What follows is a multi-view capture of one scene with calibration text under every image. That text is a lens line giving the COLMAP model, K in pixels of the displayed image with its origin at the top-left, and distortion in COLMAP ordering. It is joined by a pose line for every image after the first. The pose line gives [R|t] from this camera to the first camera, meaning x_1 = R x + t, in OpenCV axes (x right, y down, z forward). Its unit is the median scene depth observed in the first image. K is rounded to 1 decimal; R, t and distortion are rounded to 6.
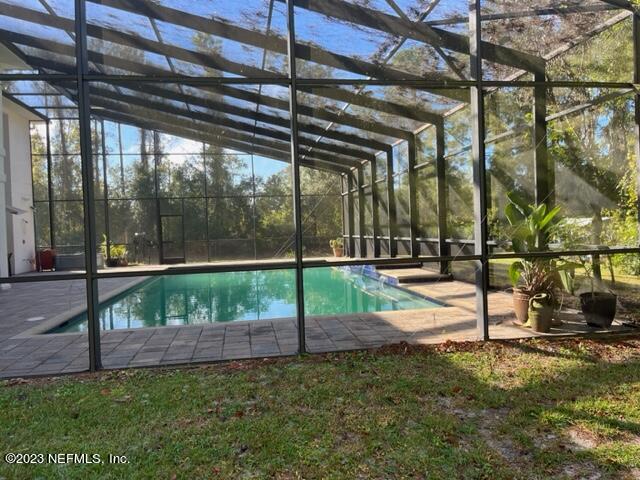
lens RADIAL K [[484.0, 0, 322.7], [0, 484.0, 232.5], [0, 0, 1]] dist [0.078685, -0.116736]
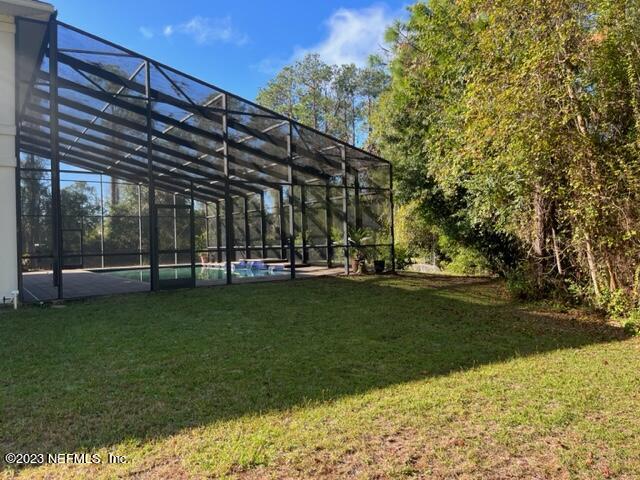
lens RADIAL K [[484.0, 0, 322.7], [0, 484.0, 232.5], [0, 0, 1]] dist [0.078685, -0.116736]
pose [[0.904723, 0.019769, 0.425542, -0.440684], [-0.001800, 0.999091, -0.042585, 0.038464], [-0.425997, 0.037762, 0.903936, -0.664657]]
